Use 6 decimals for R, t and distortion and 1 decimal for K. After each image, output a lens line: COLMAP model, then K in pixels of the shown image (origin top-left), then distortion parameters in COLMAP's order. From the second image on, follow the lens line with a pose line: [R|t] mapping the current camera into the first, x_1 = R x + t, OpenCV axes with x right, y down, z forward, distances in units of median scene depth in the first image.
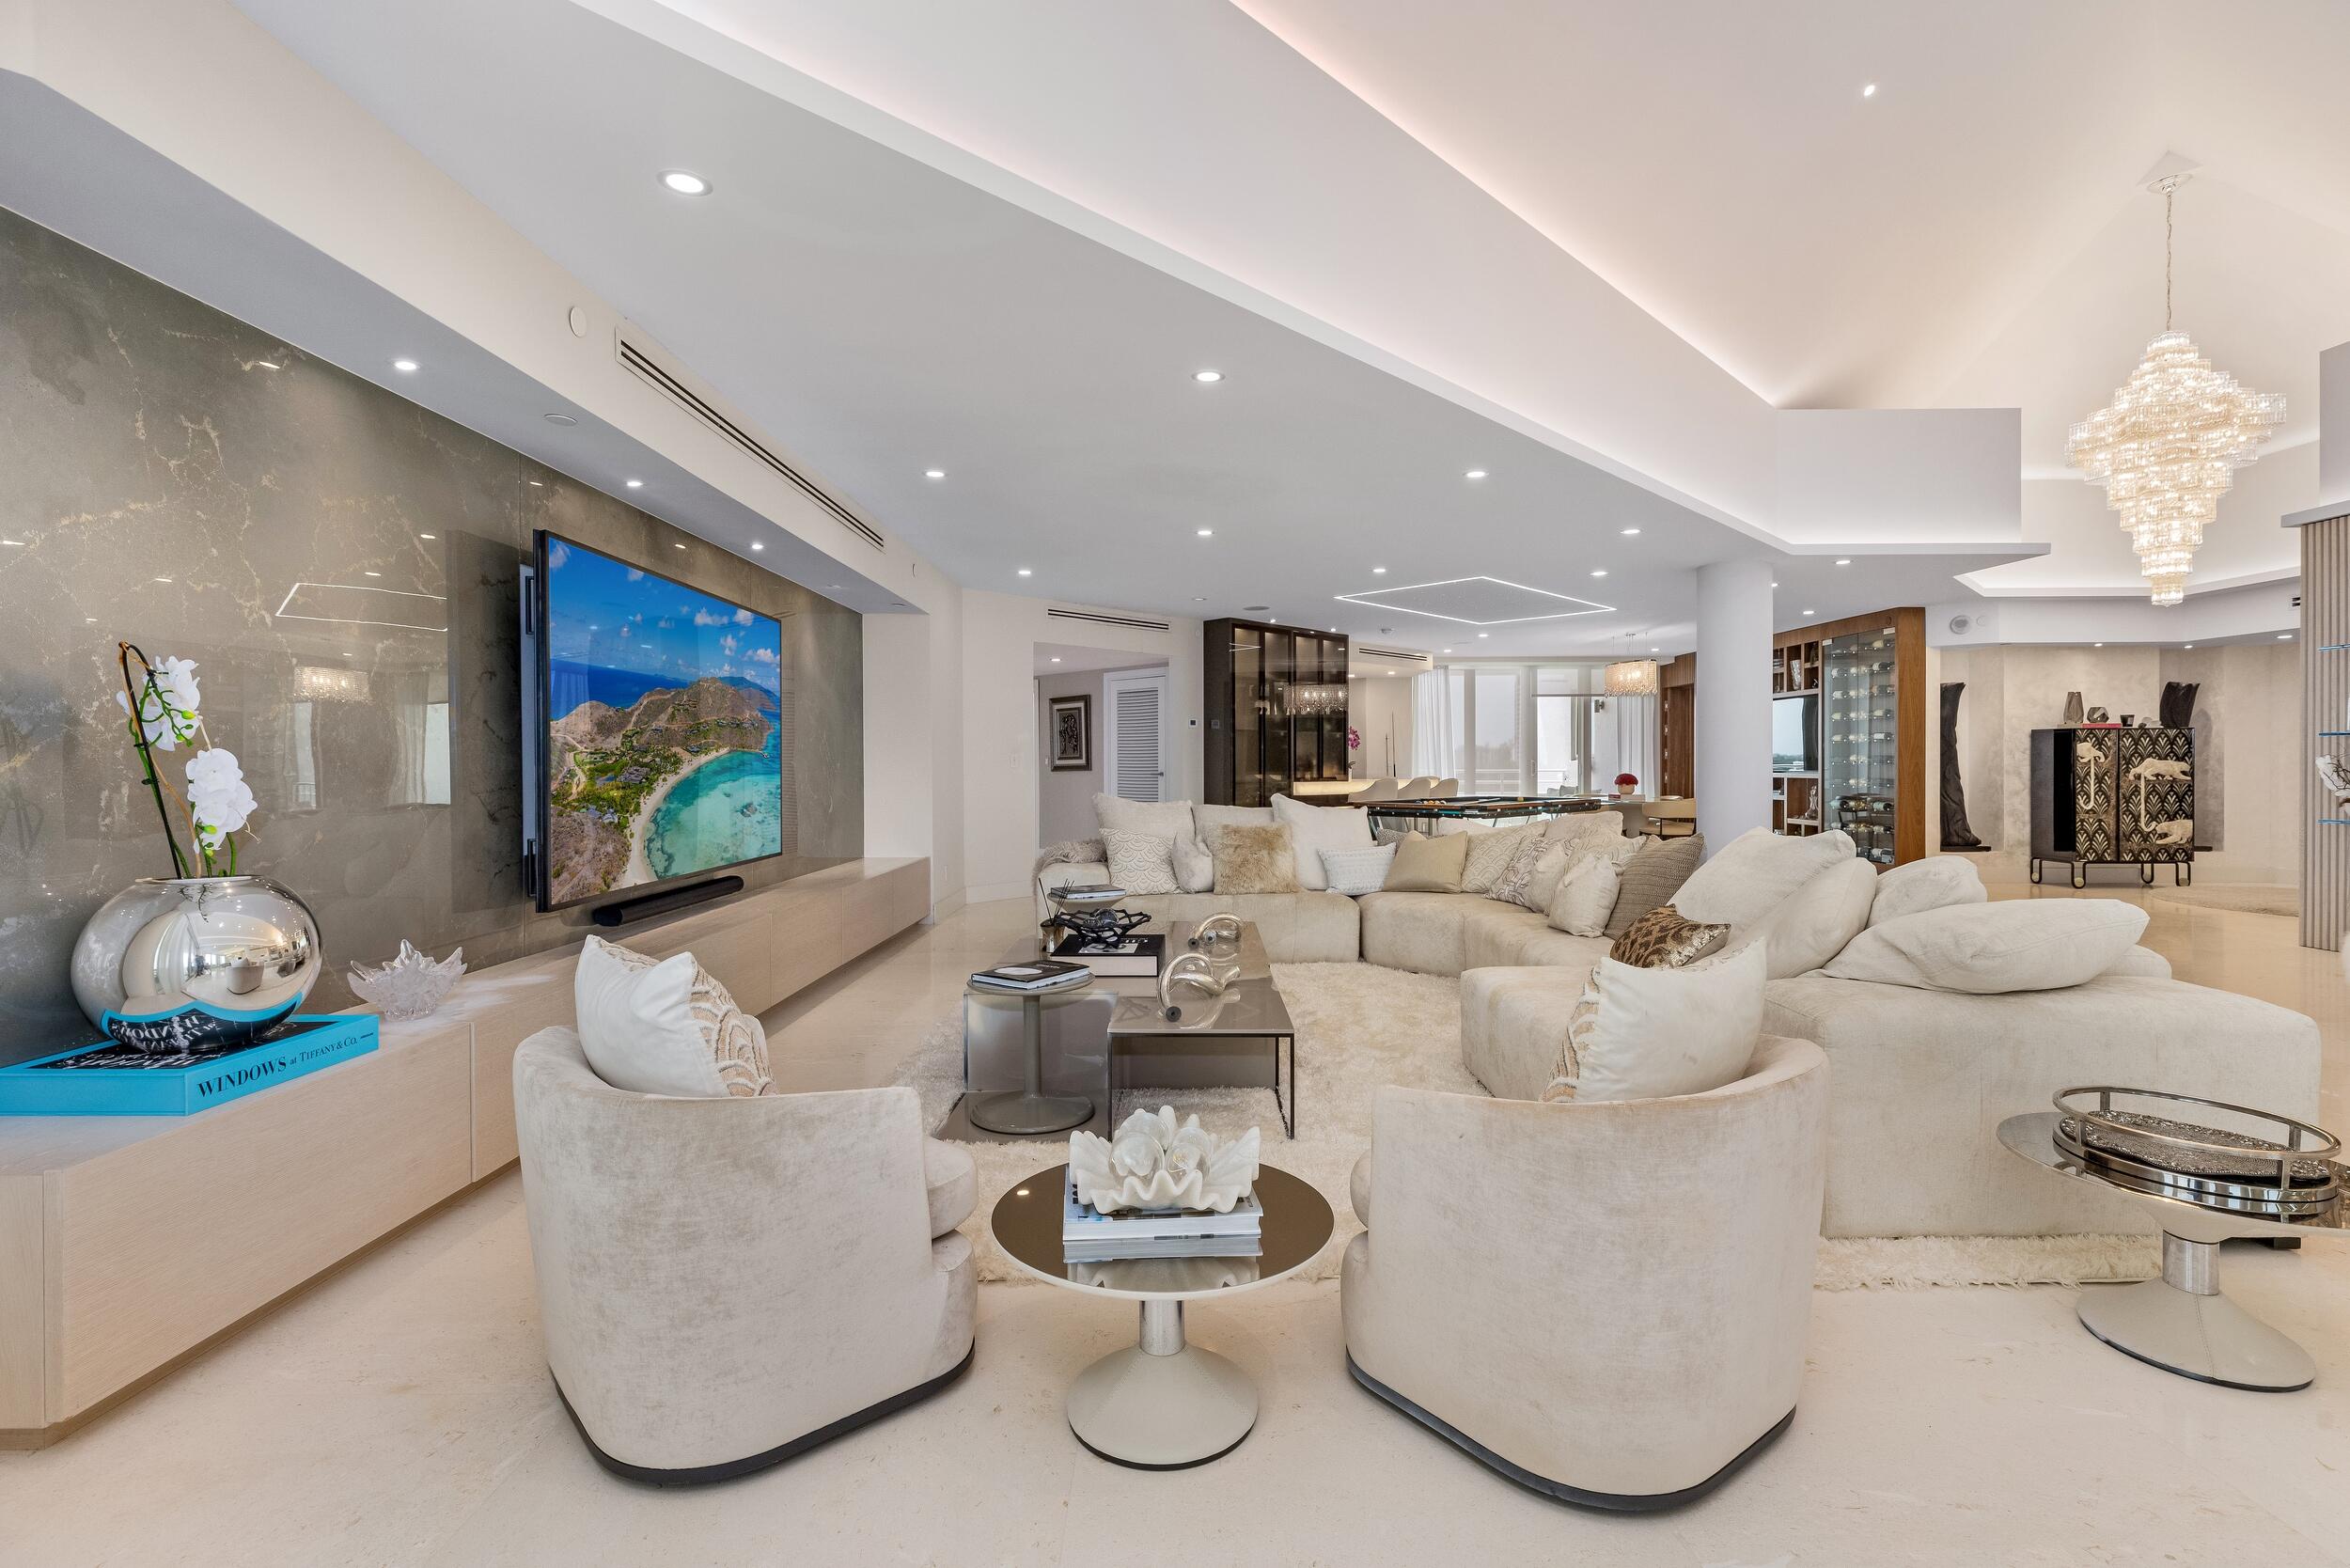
lens RADIAL K [[1048.2, 0, 1184.1], [0, 1048.2, 773.8], [0, 0, 1]] dist [0.003392, 0.000505]
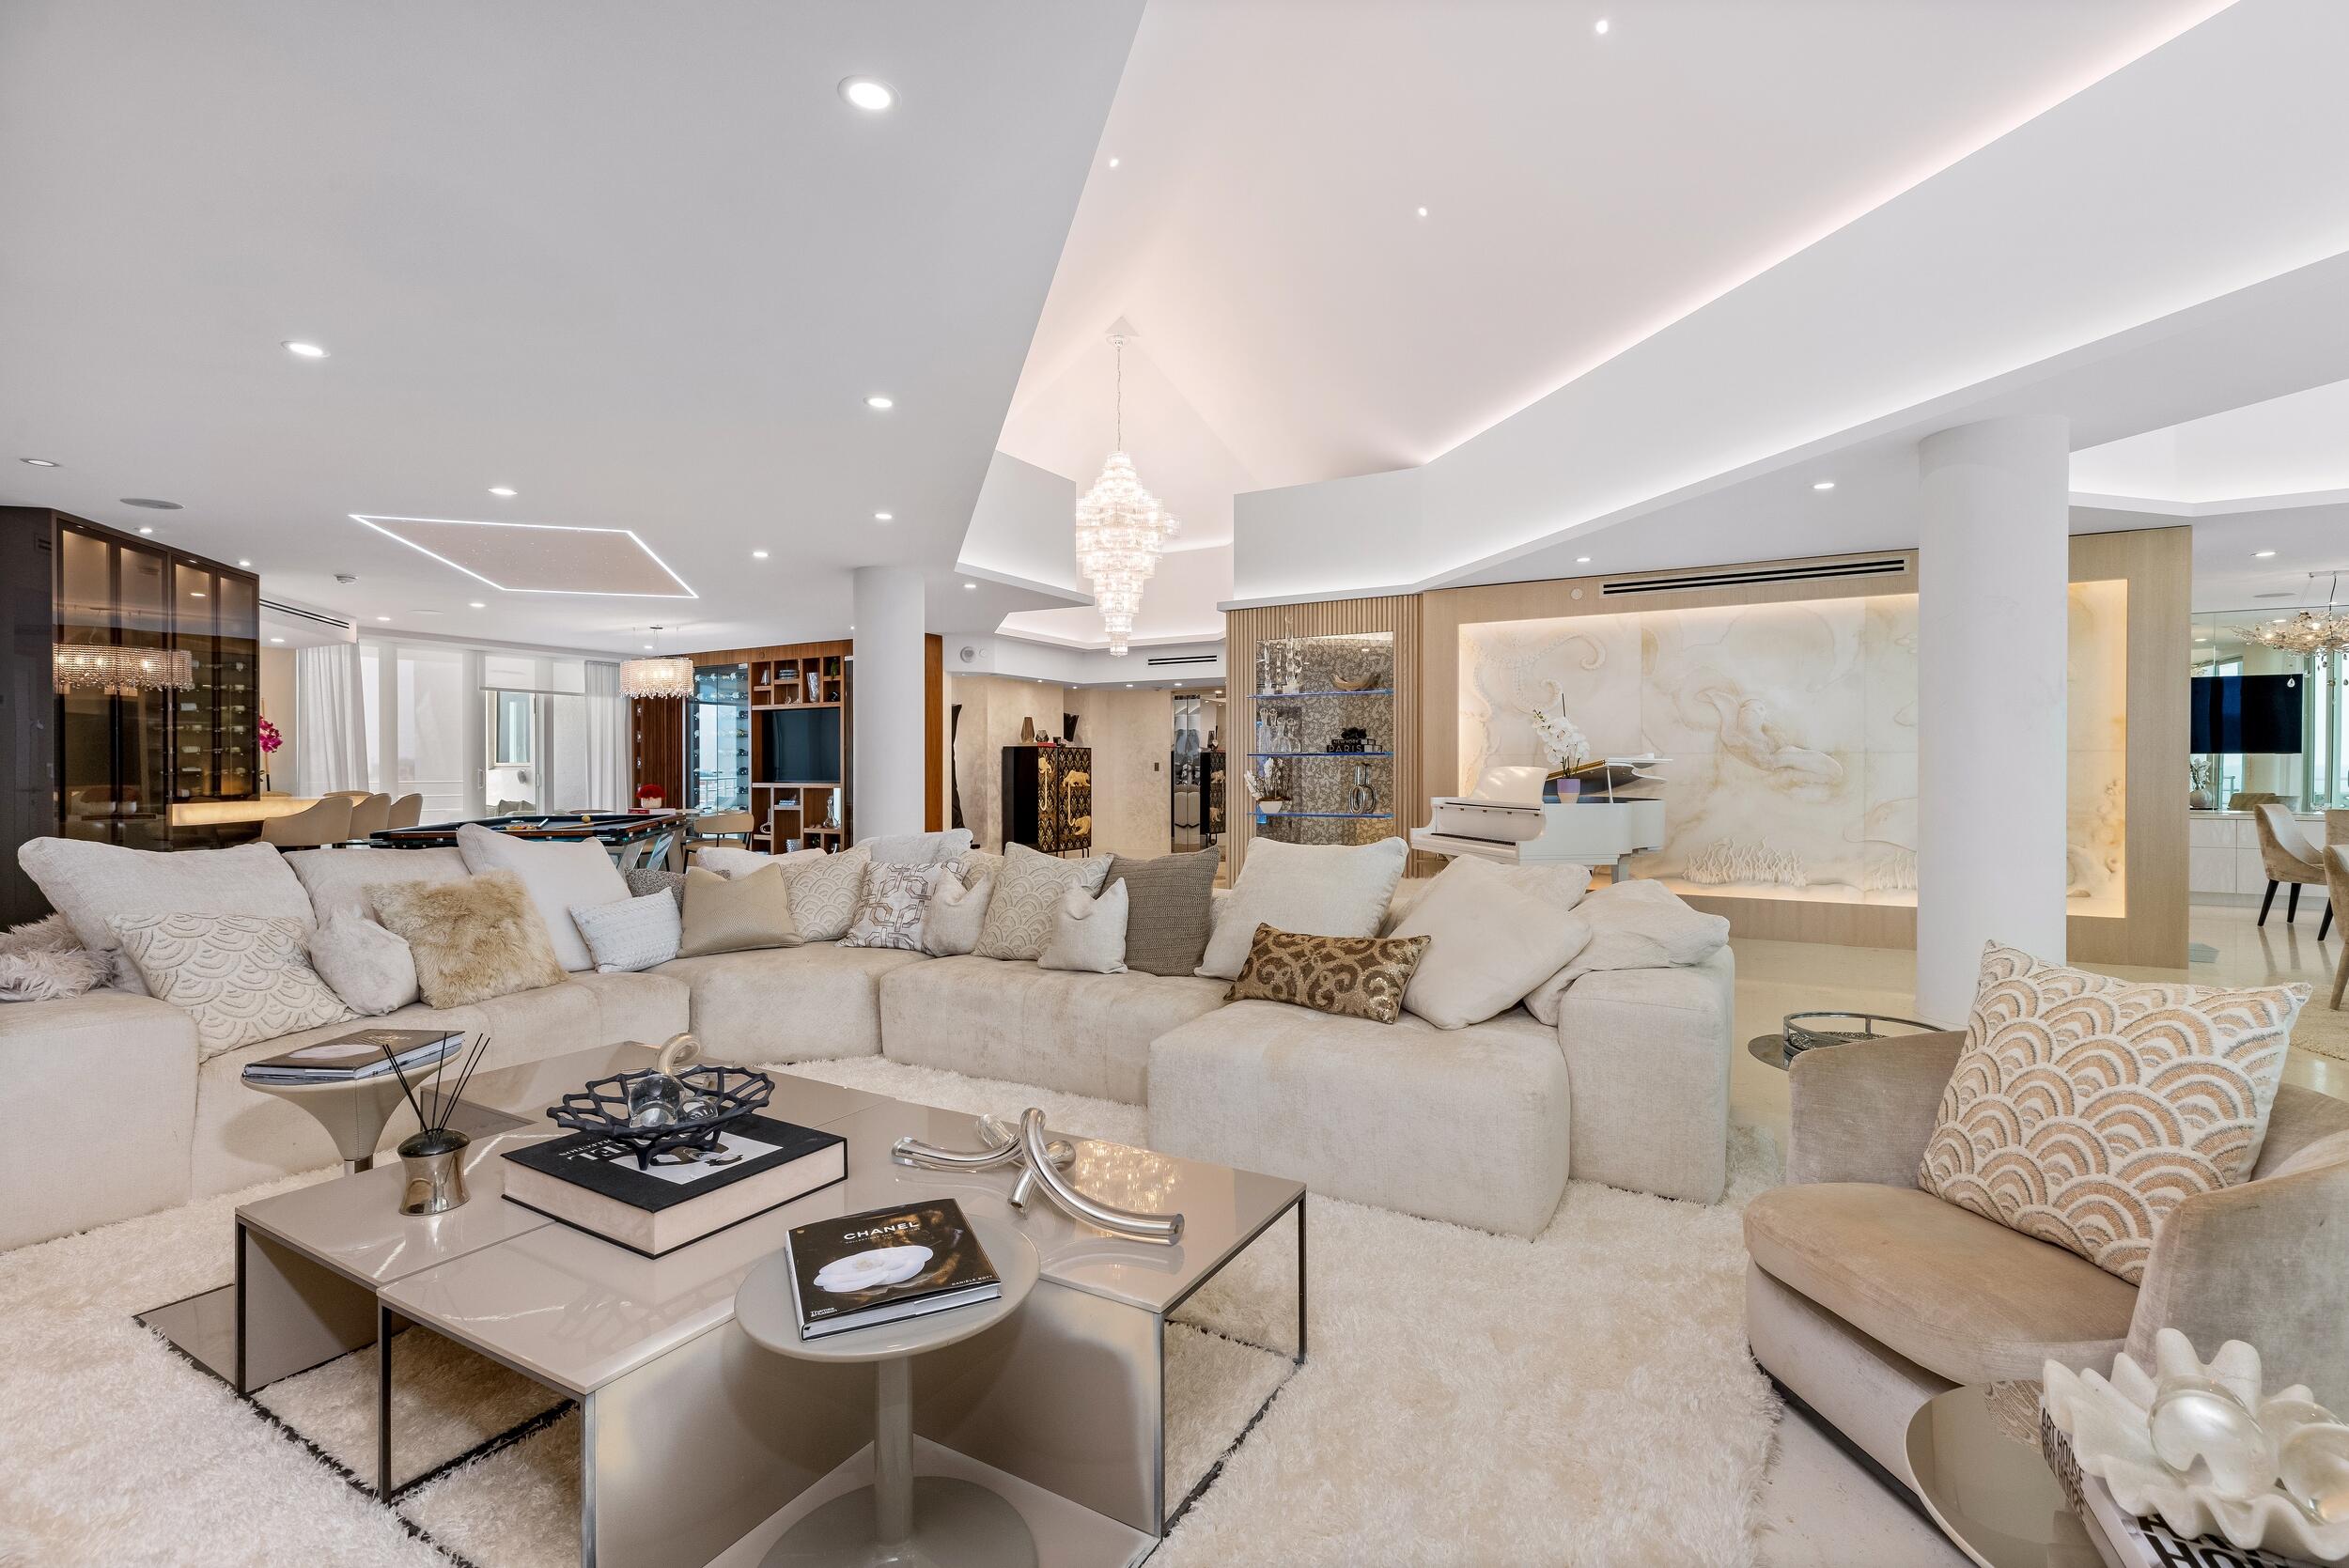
lens RADIAL K [[1047.6, 0, 1183.6], [0, 1047.6, 773.9], [0, 0, 1]] dist [0.003392, 0.000505]
pose [[0.502409, 0.000965, 0.864630, -0.138671], [0.007703, 0.999955, -0.005592, -0.001677], [-0.864596, 0.009470, 0.502379, 0.207893]]
